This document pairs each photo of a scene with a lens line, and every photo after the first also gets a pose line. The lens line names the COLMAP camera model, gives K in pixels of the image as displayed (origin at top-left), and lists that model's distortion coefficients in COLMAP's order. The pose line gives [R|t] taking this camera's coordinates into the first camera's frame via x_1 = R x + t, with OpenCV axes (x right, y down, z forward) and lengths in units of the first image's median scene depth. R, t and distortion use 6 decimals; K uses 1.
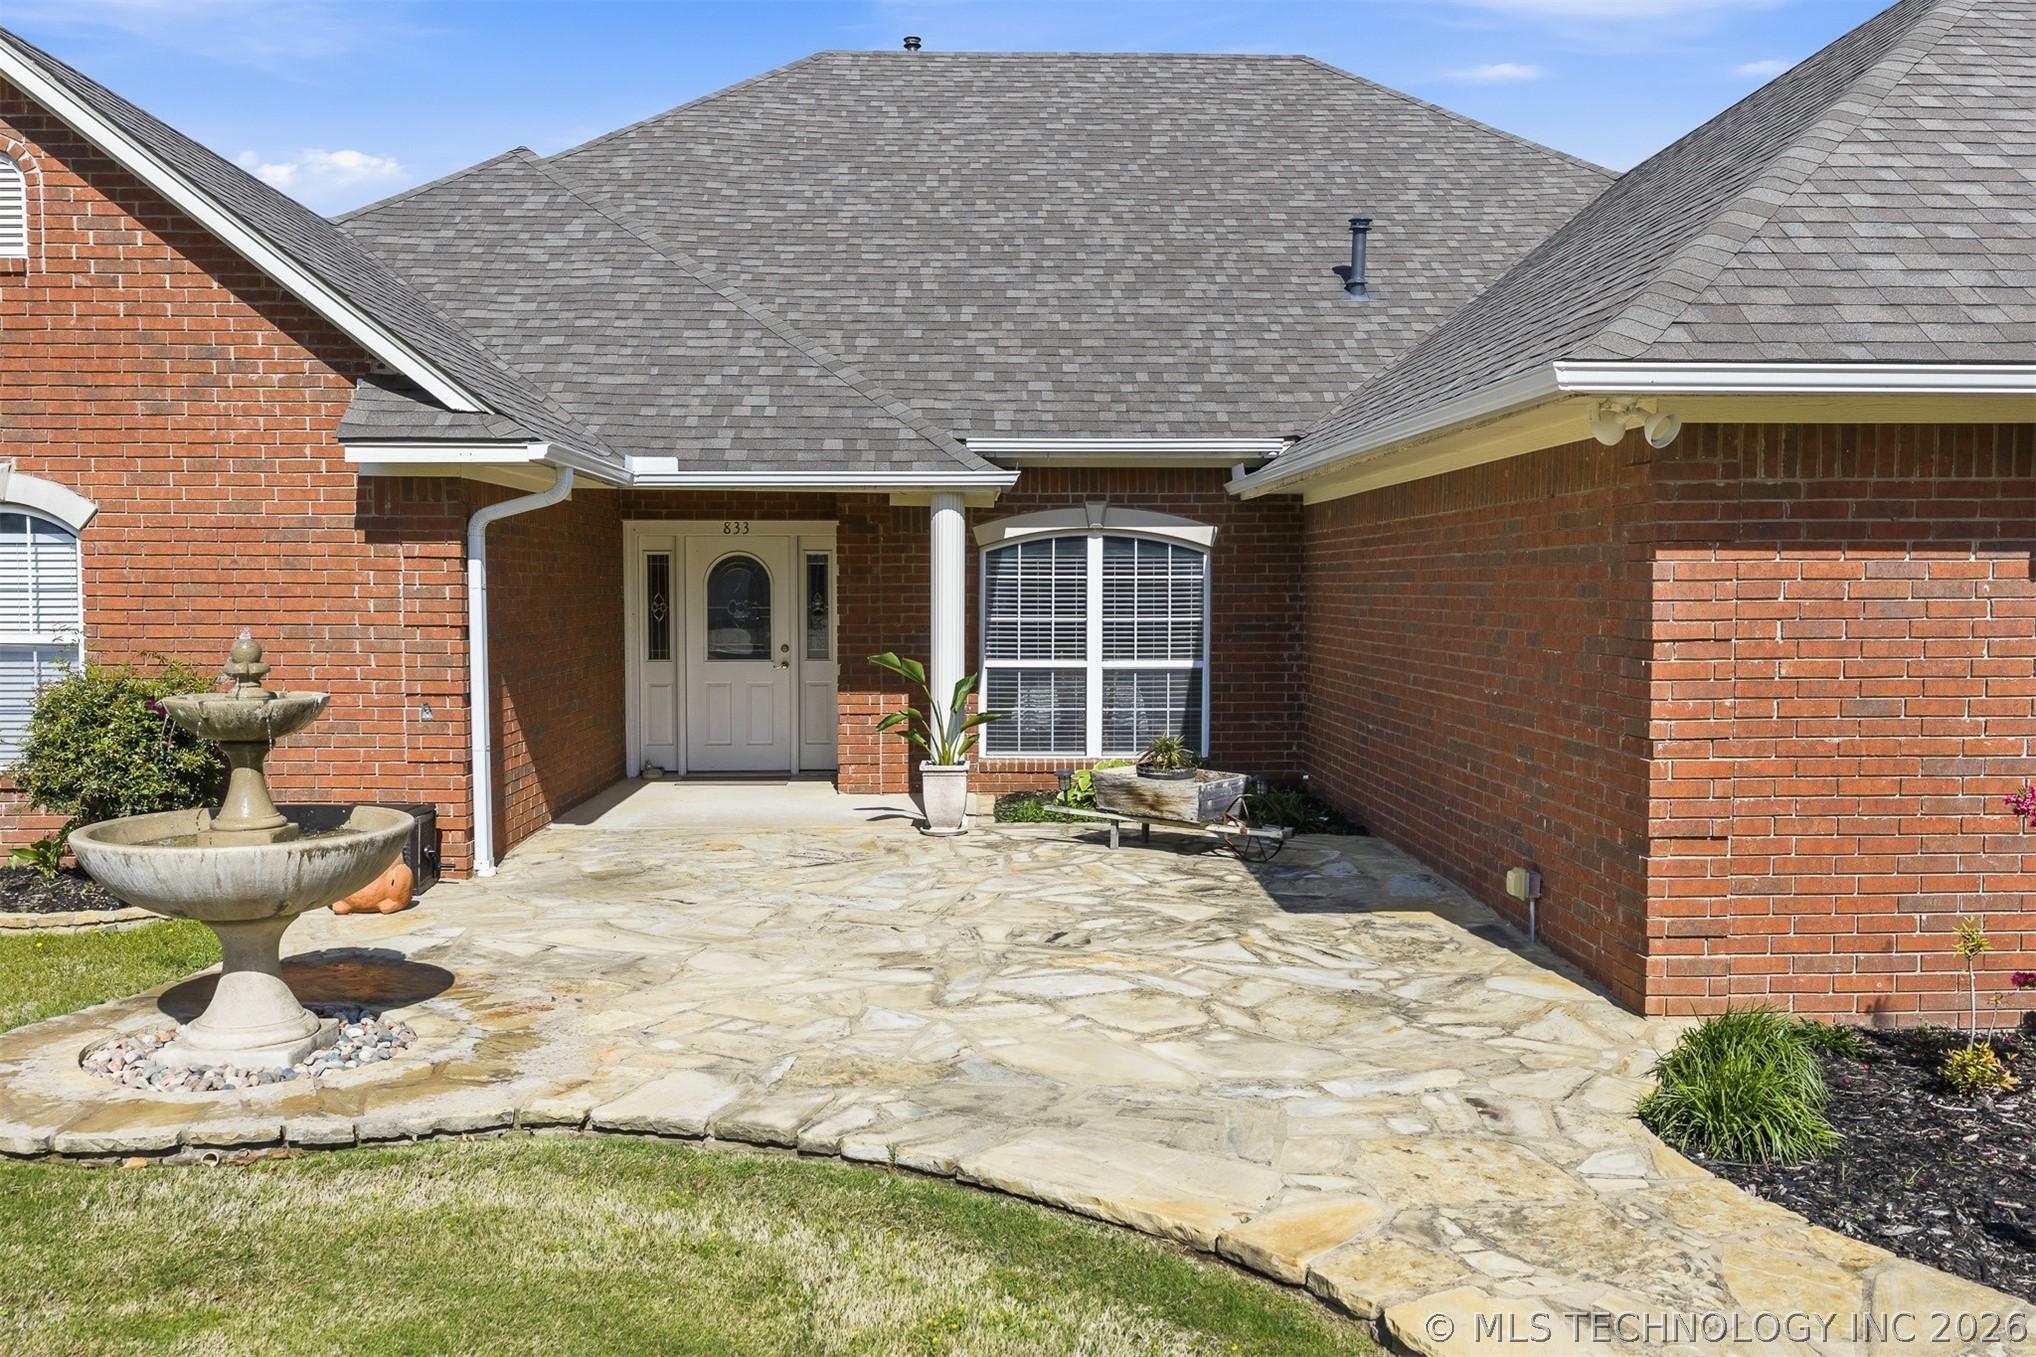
lens RADIAL K [[1680.2, 0, 1018.0], [0, 1680.2, 678.5], [0, 0, 1]] dist [0.001842, -0.014589]
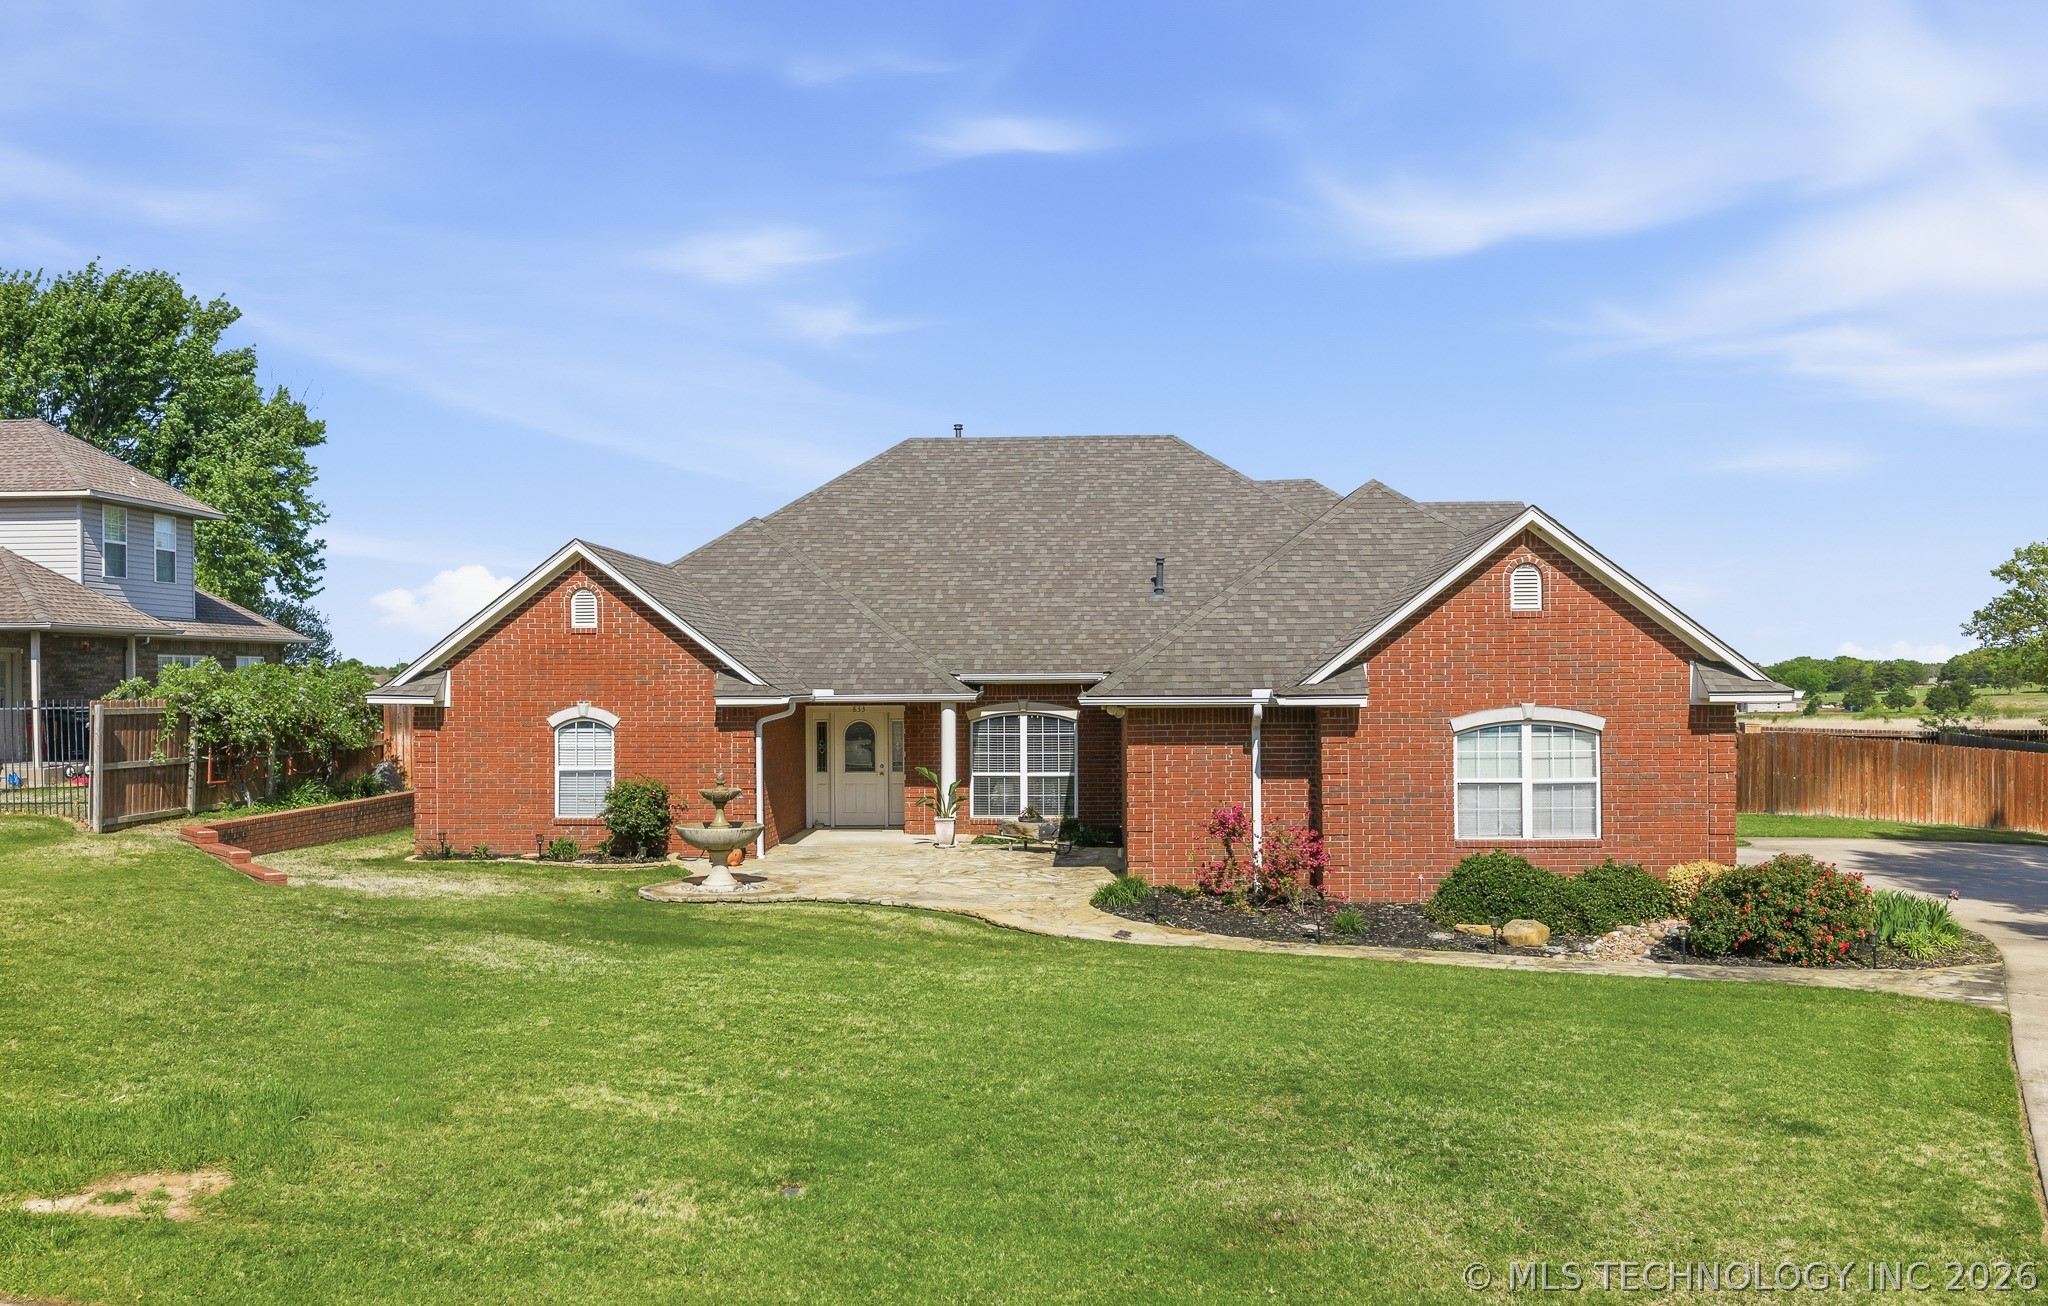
lens RADIAL K [[1648.8, 0, 1075.4], [0, 1648.8, 708.1], [0, 0, 1]] dist [0.003447, 0.000180]
pose [[0.999186, -0.002506, -0.040262, 0.239200], [0.000932, 0.999236, -0.039066, -0.013034], [0.040329, 0.038997, 0.998425, -1.348376]]
